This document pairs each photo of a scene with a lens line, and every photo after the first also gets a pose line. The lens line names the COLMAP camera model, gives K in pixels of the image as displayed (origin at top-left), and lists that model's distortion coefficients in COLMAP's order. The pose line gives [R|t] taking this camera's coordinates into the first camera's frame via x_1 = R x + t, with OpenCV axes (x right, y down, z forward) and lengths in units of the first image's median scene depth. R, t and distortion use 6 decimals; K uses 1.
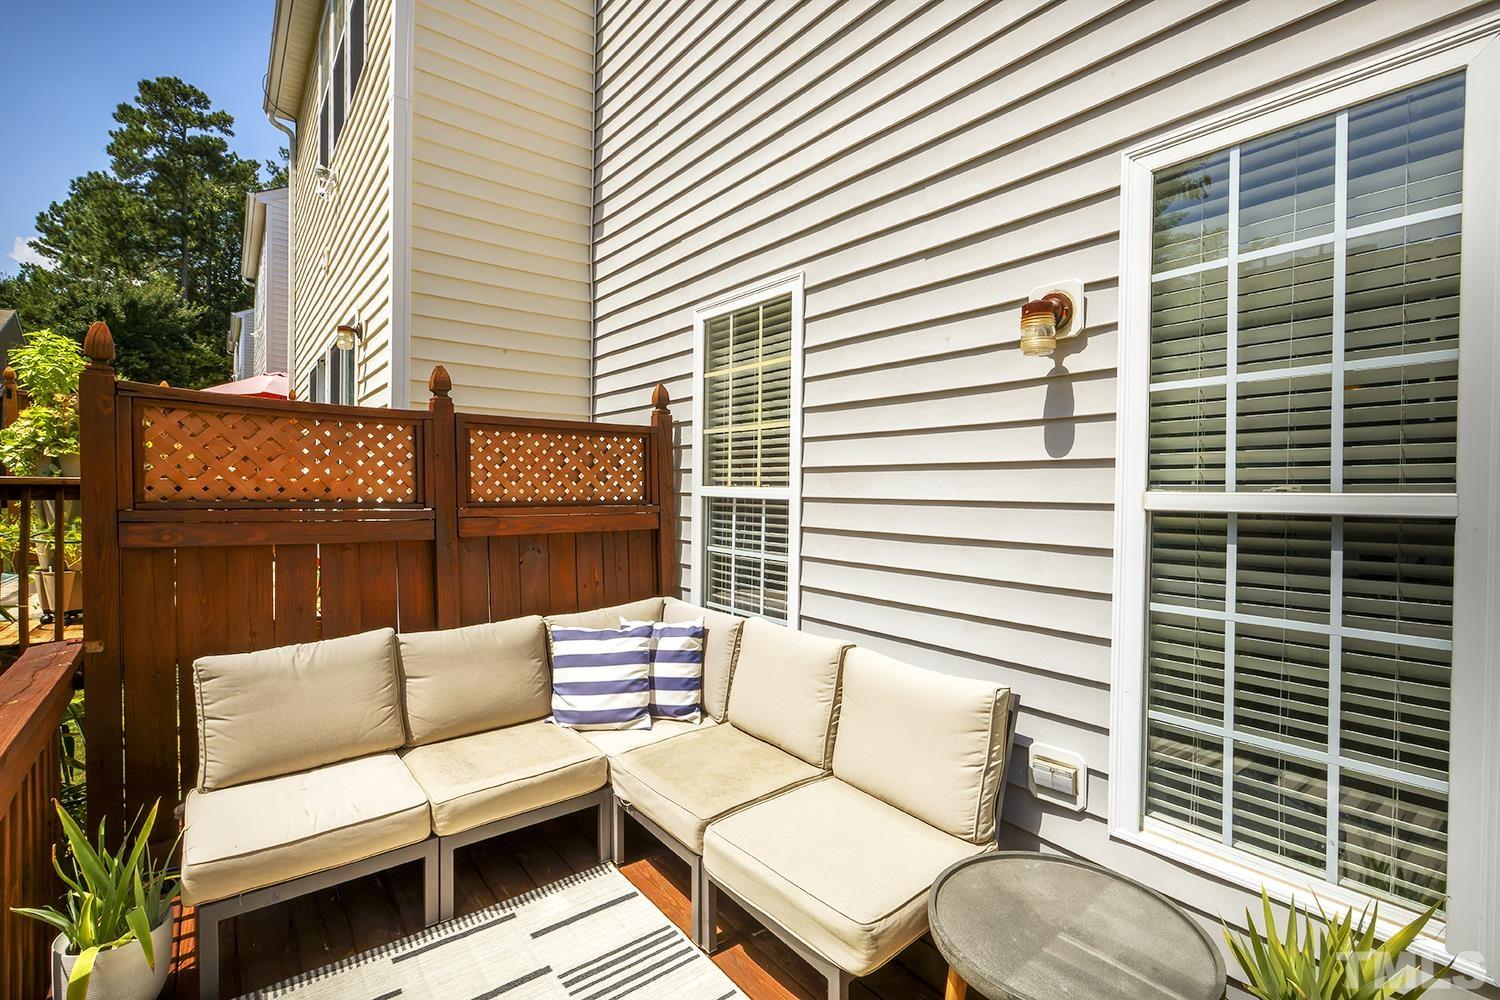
lens RADIAL K [[679.3, 0, 746.0], [0, 679.3, 496.5], [0, 0, 1]] dist [0.001514, 0.000062]
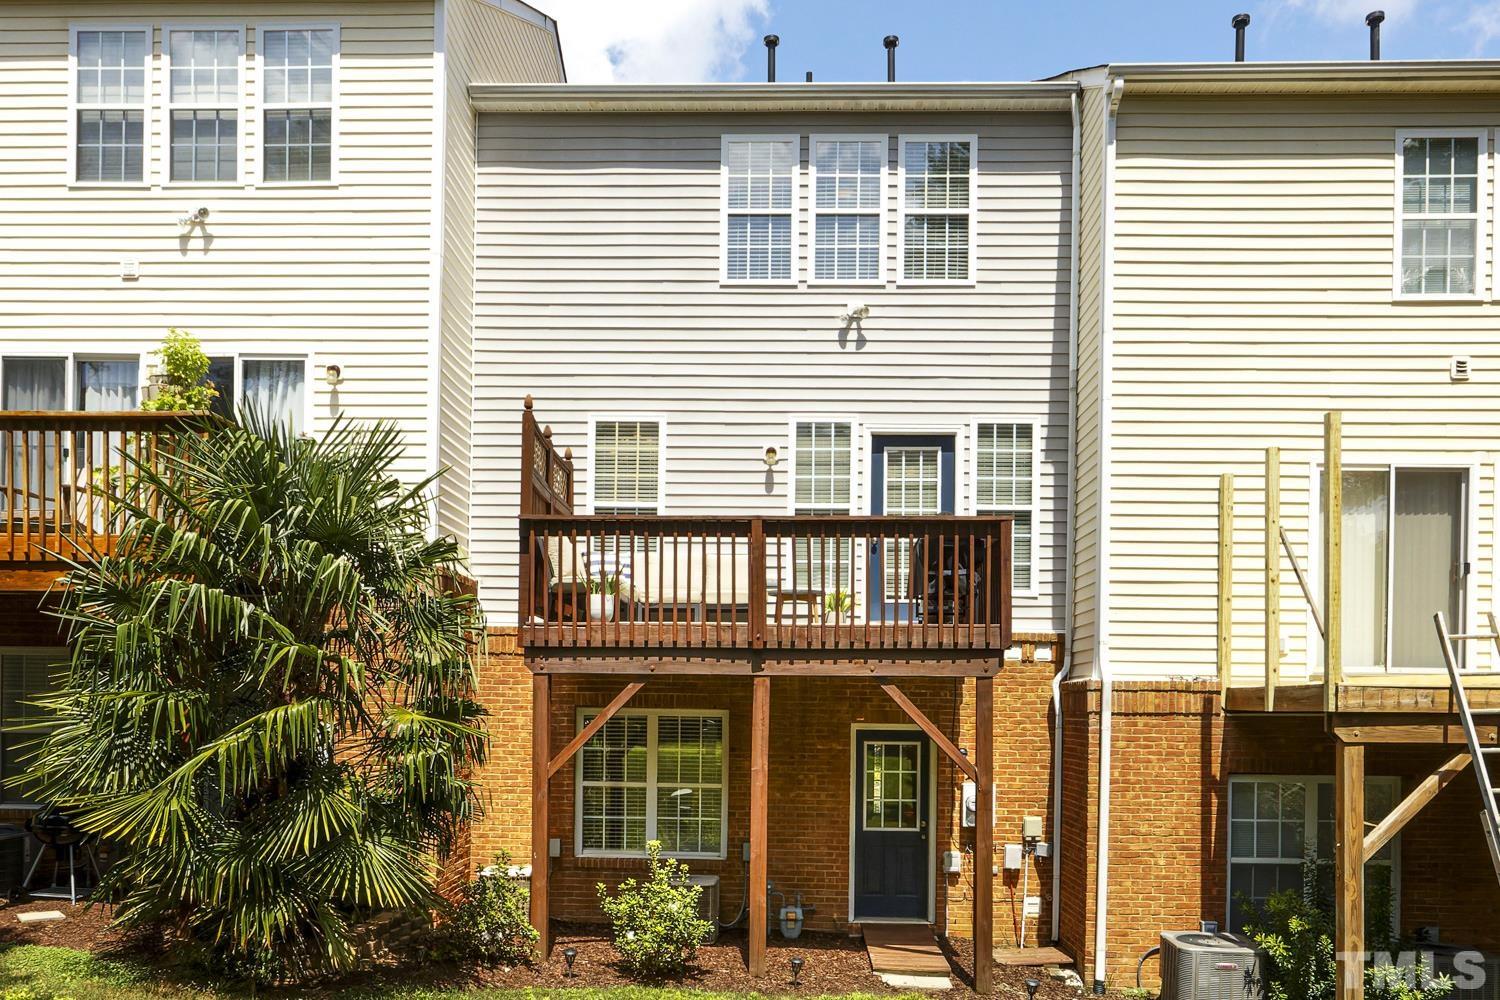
lens RADIAL K [[679.3, 0, 746.0], [0, 679.3, 496.5], [0, 0, 1]] dist [0.001514, 0.000062]
pose [[0.632026, 0.000174, 0.774947, -1.693889], [0.007313, 0.999954, -0.006190, -0.019090], [-0.774913, 0.009579, 0.631996, -0.796766]]
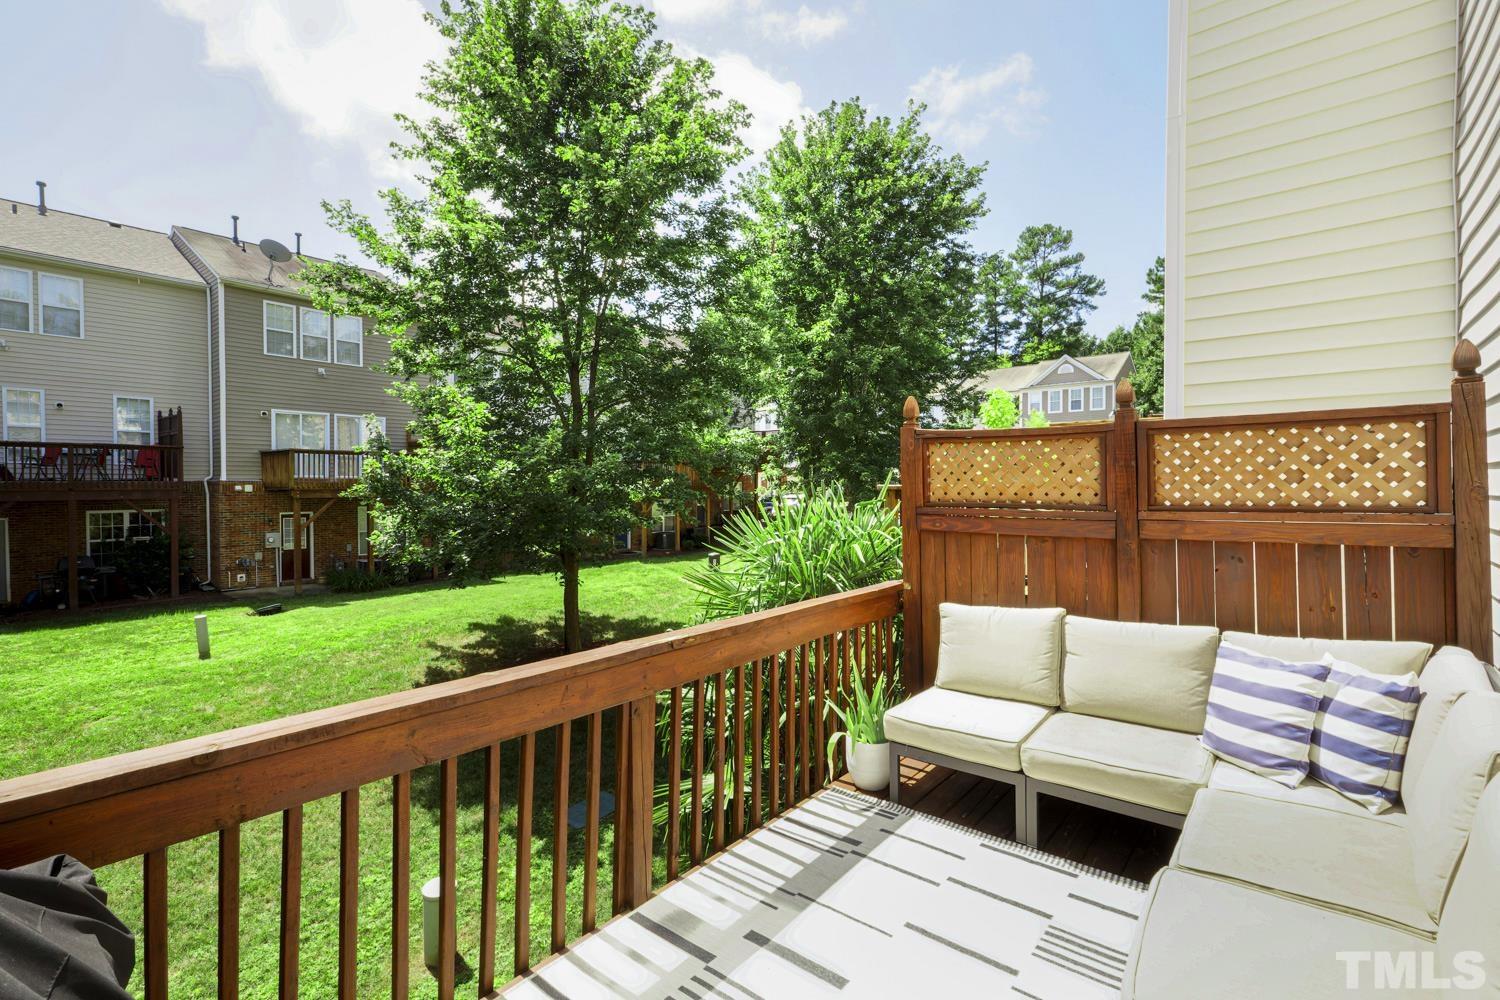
lens RADIAL K [[679.3, 0, 746.0], [0, 679.3, 496.5], [0, 0, 1]] dist [0.001514, 0.000062]
pose [[0.221165, 0.003550, -0.975230, 0.488845], [-0.004760, 0.999985, 0.002560, -0.005077], [0.975225, 0.004076, 0.221178, 0.174874]]
